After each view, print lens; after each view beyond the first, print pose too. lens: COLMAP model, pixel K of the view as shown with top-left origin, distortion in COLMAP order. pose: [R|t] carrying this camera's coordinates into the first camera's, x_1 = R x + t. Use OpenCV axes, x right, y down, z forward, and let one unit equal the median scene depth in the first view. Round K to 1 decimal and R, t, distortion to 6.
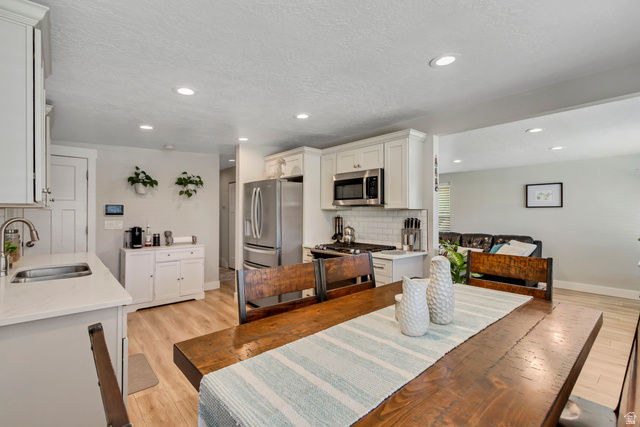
lens RADIAL K [[296.9, 0, 322.3], [0, 296.9, 212.0], [0, 0, 1]] dist [0.017568, -0.000260]
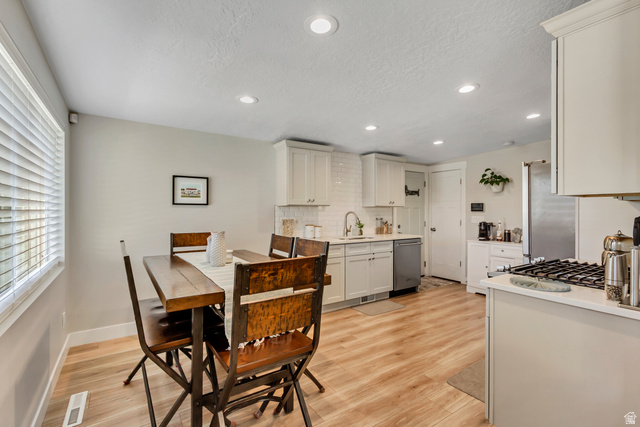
lens RADIAL K [[296.9, 0, 315.8], [0, 296.9, 213.0], [0, 0, 1]] dist [0.017568, -0.000260]
pose [[-0.133301, 0.013359, -0.990986, 1.710360], [0.001799, 0.999911, 0.013237, 0.000041], [0.991074, -0.000019, -0.133313, 1.473892]]
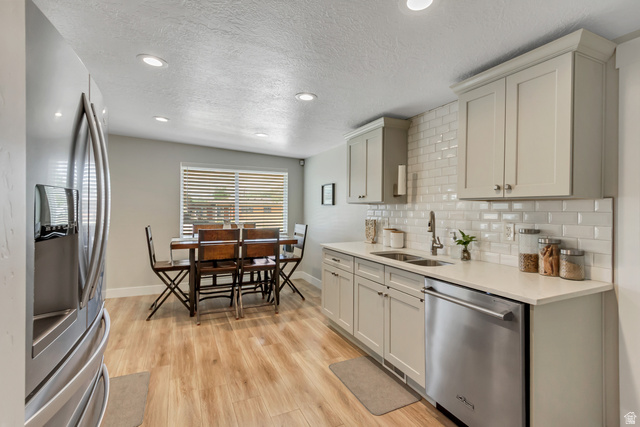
lens RADIAL K [[296.9, 0, 318.5], [0, 296.9, 211.0], [0, 0, 1]] dist [0.017568, -0.000260]
pose [[-0.960025, 0.000934, 0.279914, -1.302848], [0.001749, 0.999995, 0.002661, 0.021306], [-0.279910, 0.003044, -0.960021, 3.268781]]
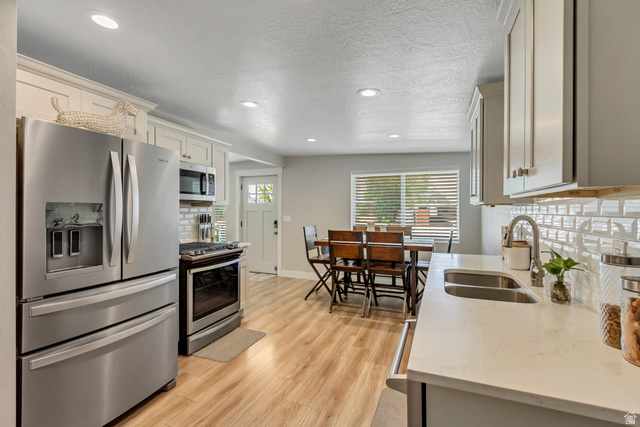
lens RADIAL K [[296.9, 0, 325.0], [0, 296.9, 214.0], [0, 0, 1]] dist [0.017568, -0.000260]
pose [[-0.465145, -0.003135, 0.885229, -2.090585], [-0.002448, 0.999994, 0.002255, 0.021131], [-0.885231, -0.001118, -0.465150, 2.588901]]
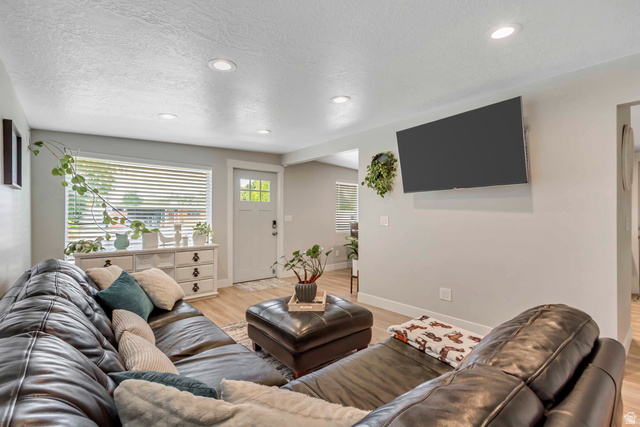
lens RADIAL K [[296.9, 0, 319.9], [0, 296.9, 215.7], [0, 0, 1]] dist [0.017568, -0.000260]
pose [[-0.999661, 0.008894, 0.024489, 1.184060], [0.008599, 0.999889, -0.012134, 0.112999], [-0.024594, -0.011920, -0.999626, 5.149386]]
